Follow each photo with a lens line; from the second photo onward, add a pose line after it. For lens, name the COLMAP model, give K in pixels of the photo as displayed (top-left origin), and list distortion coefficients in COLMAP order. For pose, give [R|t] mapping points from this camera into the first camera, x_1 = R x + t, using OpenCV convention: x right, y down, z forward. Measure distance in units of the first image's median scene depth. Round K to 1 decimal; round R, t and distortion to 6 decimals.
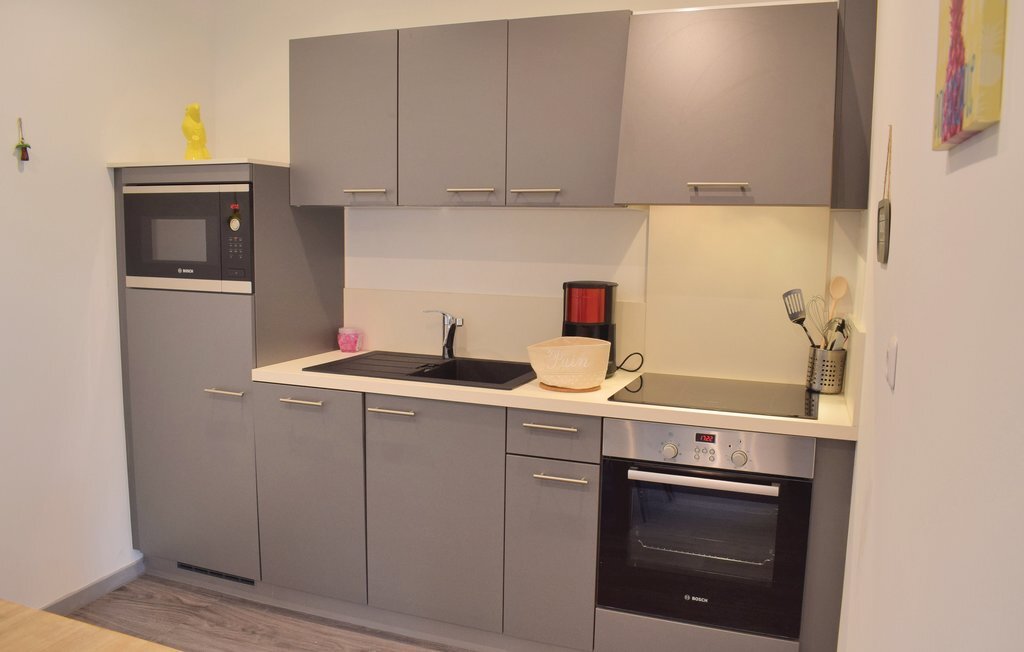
lens RADIAL K [[812.3, 0, 512.0], [0, 812.3, 326.0], [0, 0, 1]] dist [-0.086396, -0.002326]
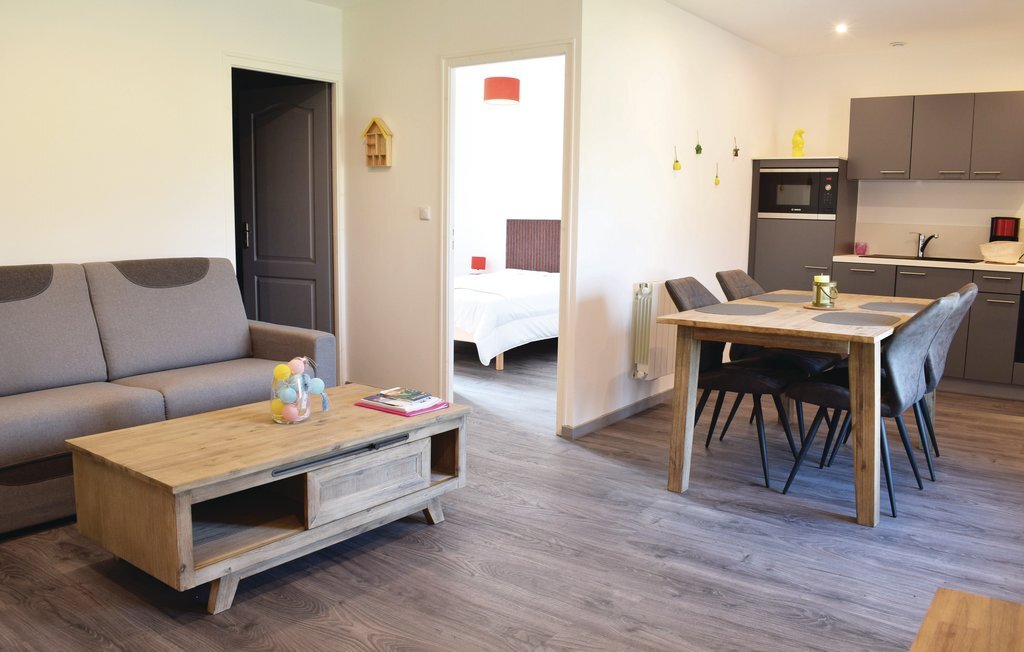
lens RADIAL K [[819.1, 0, 512.0], [0, 819.1, 326.0], [0, 0, 1]] dist [-0.085533, 0.009402]
pose [[0.962036, 0.038826, -0.270147, -0.568568], [-0.034488, 0.999189, 0.020785, 0.228105], [0.270735, -0.010679, 0.962595, -1.305919]]
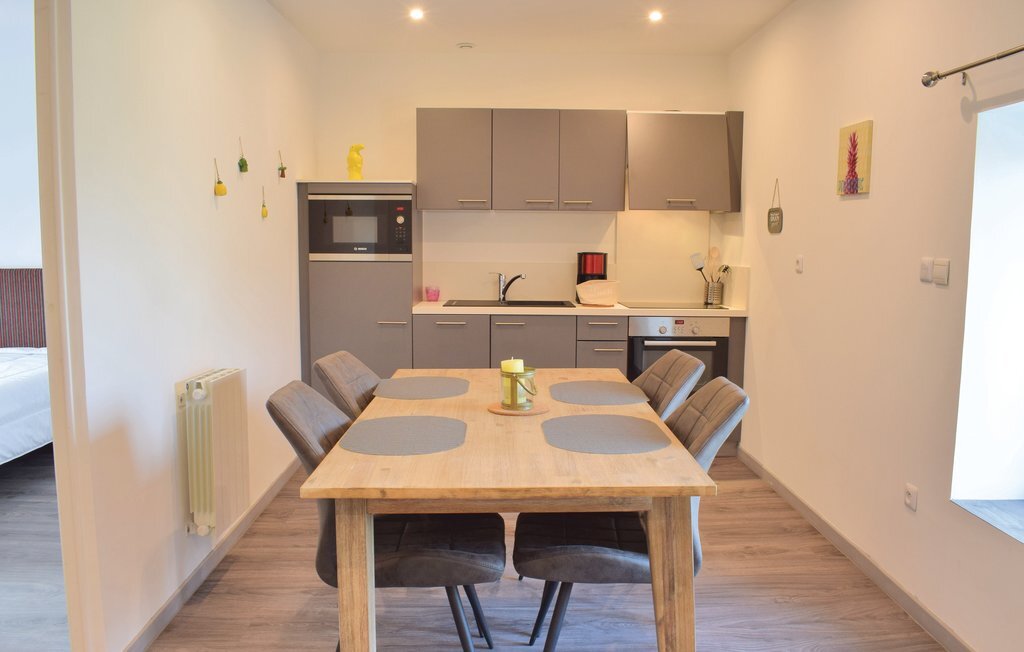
lens RADIAL K [[819.4, 0, 514.1], [0, 819.4, 341.5], [0, 0, 1]] dist [-0.110100, -0.000505]
pose [[0.926852, -0.051607, 0.371864, -0.777751], [0.050446, 0.998644, 0.012859, 0.116092], [-0.372023, 0.006841, 0.928198, -0.654943]]
